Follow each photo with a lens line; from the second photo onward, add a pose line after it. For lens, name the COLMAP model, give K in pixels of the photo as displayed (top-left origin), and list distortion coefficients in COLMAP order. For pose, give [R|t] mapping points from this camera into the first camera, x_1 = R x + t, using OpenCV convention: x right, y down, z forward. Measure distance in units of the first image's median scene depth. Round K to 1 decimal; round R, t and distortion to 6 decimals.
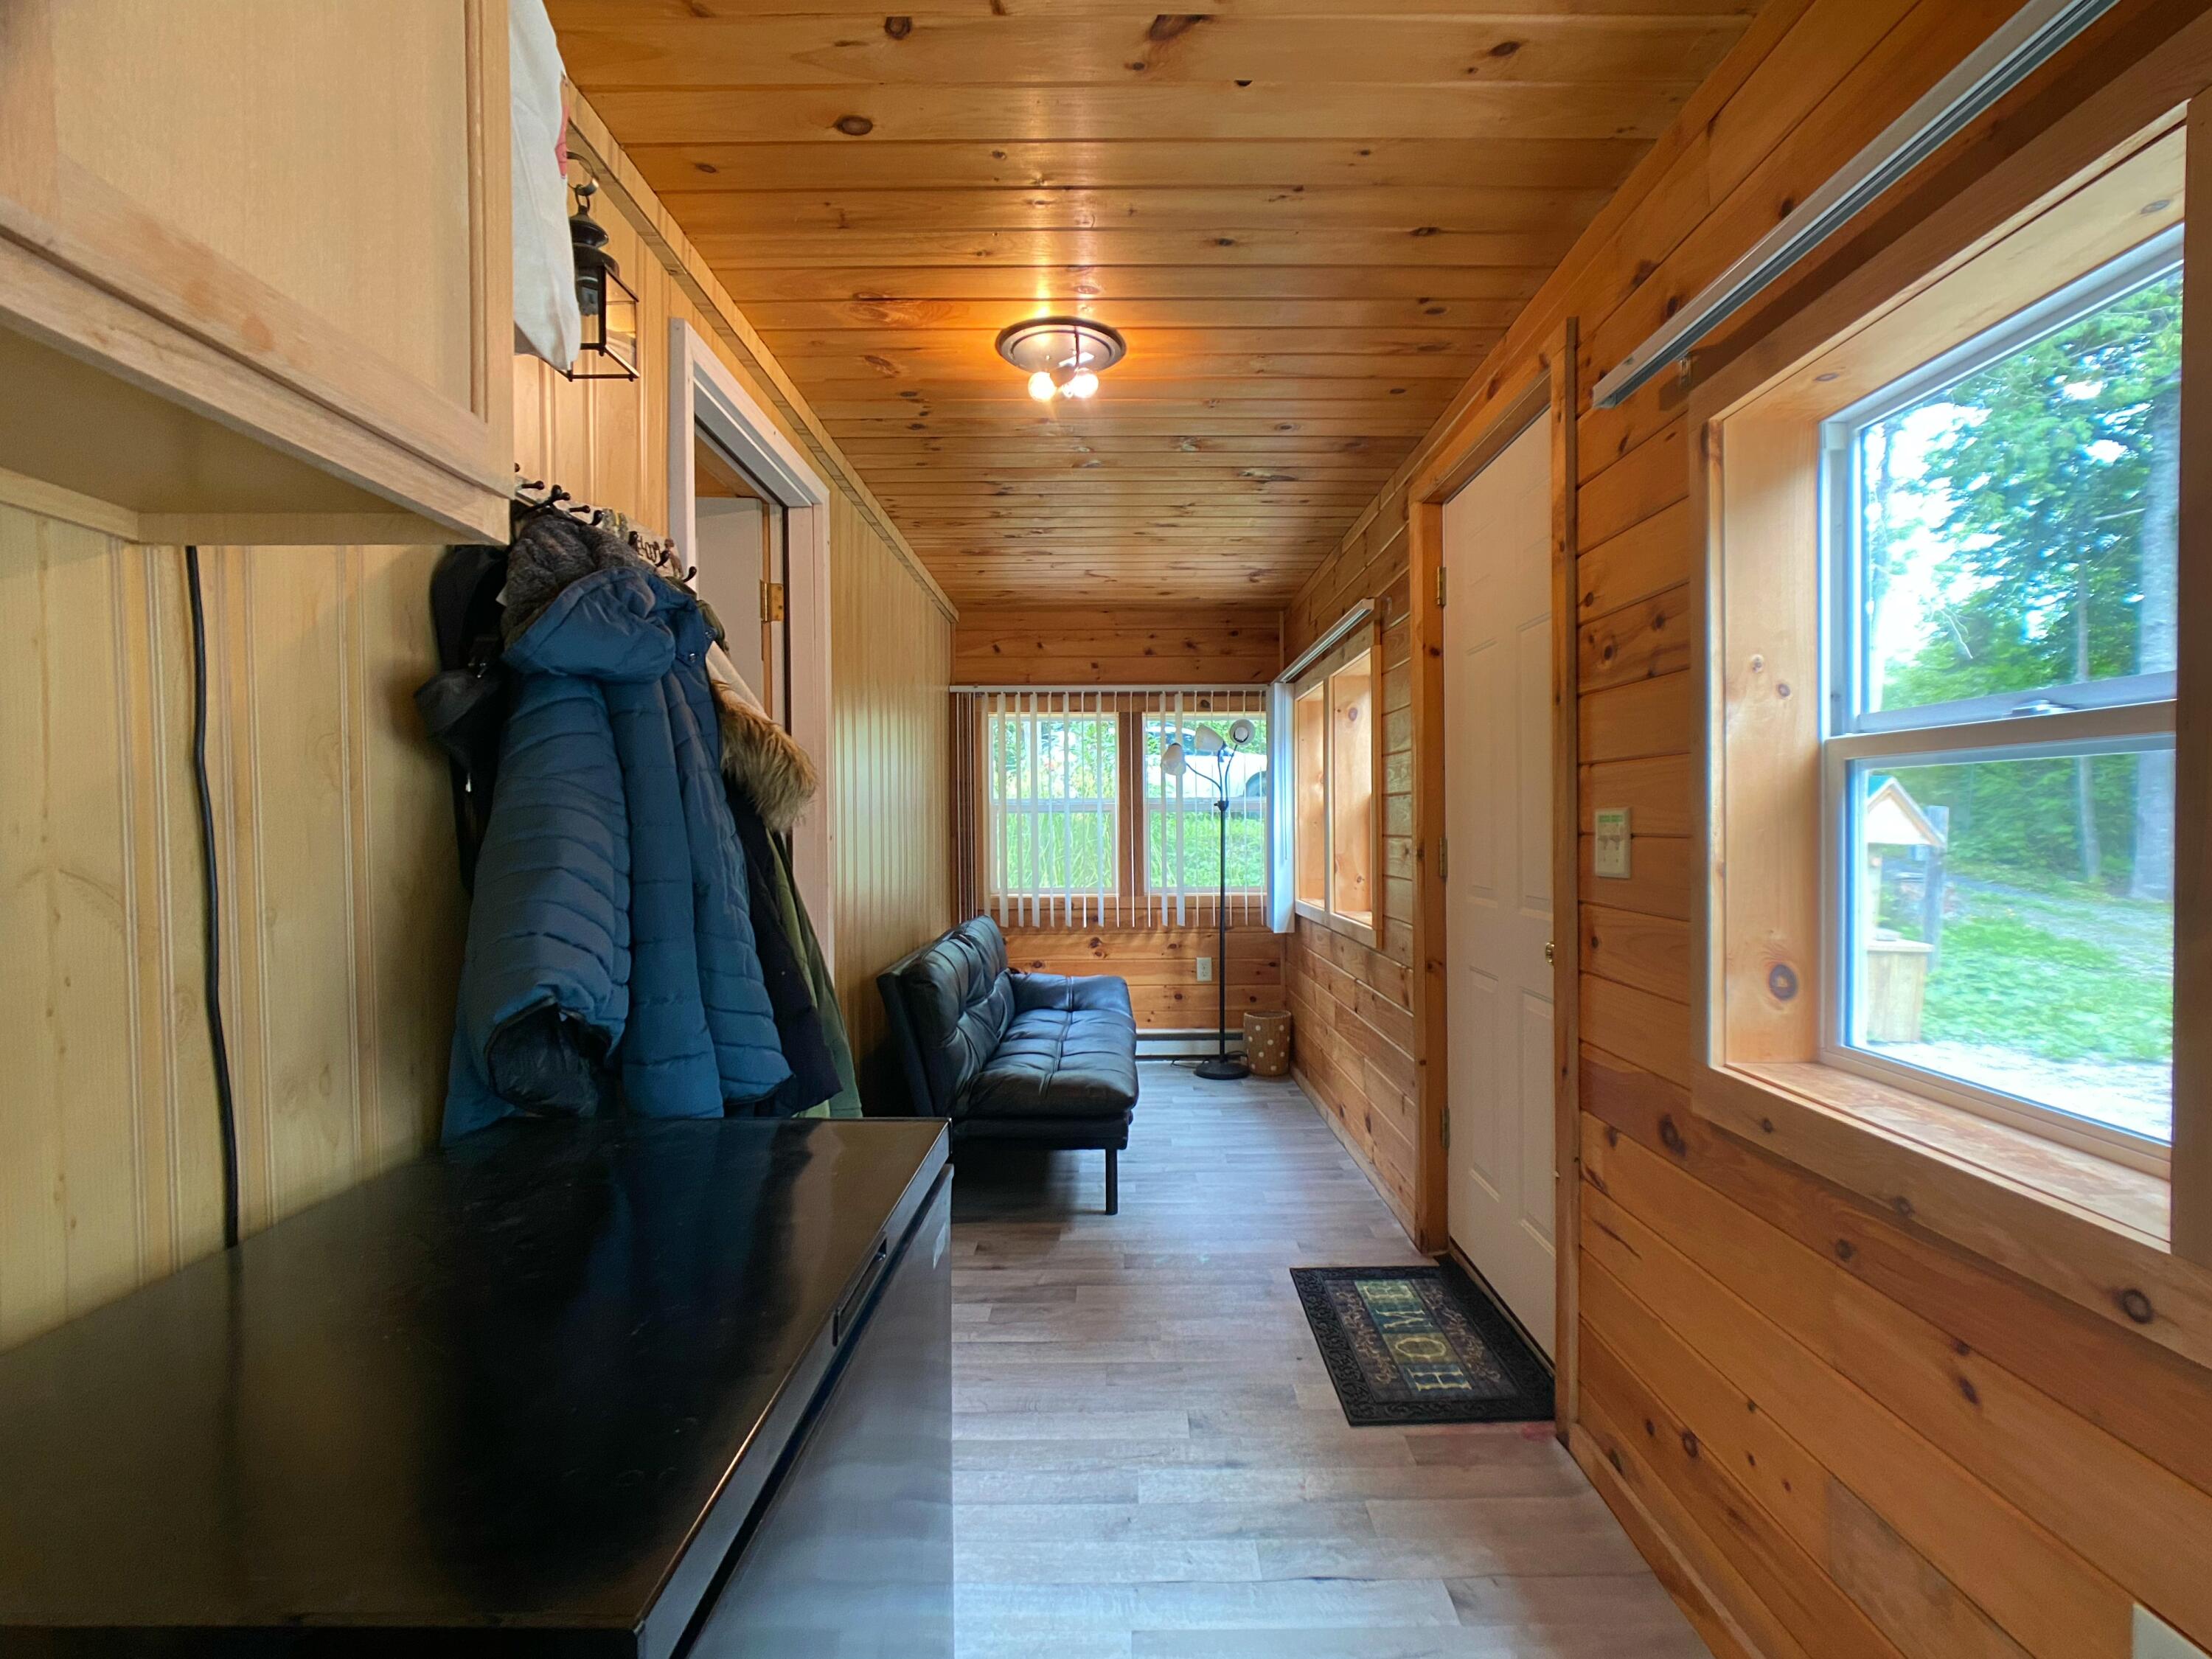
lens RADIAL K [[1103.6, 0, 1112.4], [0, 1103.6, 836.8], [0, 0, 1]] dist [-0.008922, -0.001412]
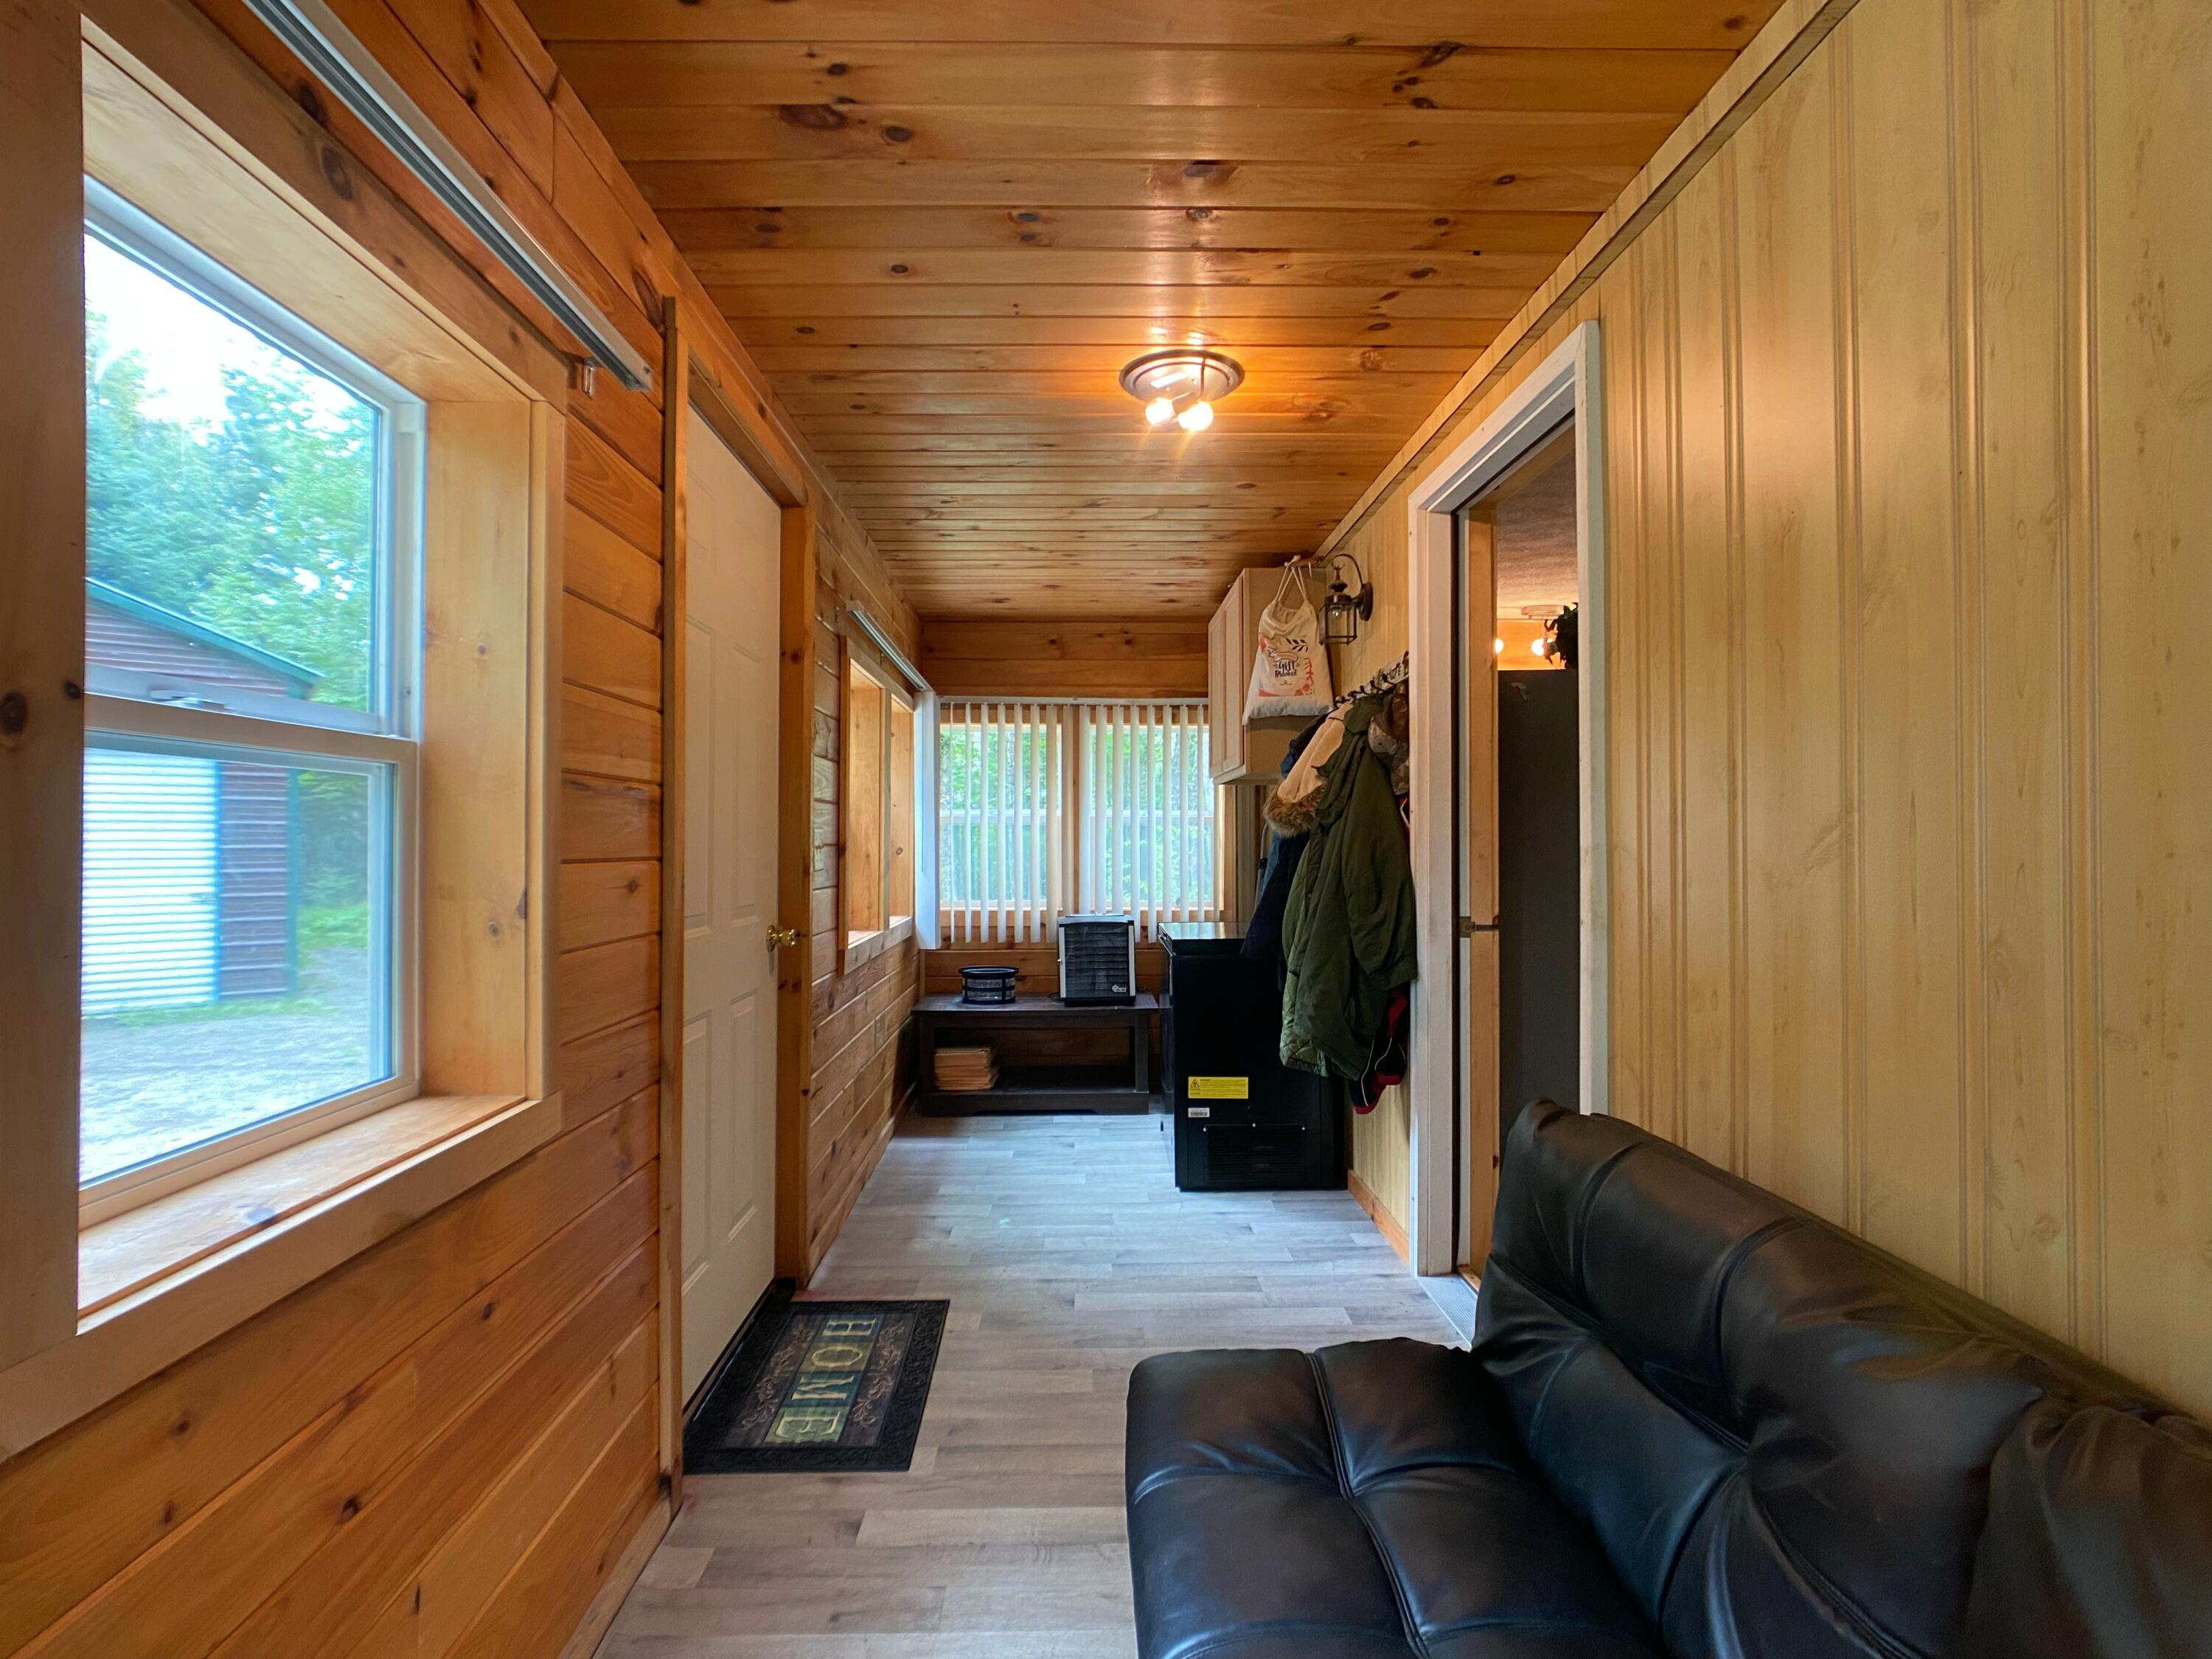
lens RADIAL K [[1103.6, 0, 1102.7], [0, 1103.6, 829.5], [0, 0, 1]] dist [-0.008922, -0.001412]
pose [[-0.999411, 0.007681, -0.033461, 0.062942], [0.007573, 0.999966, 0.003352, -0.020701], [0.033486, 0.003097, -0.999434, 1.926162]]
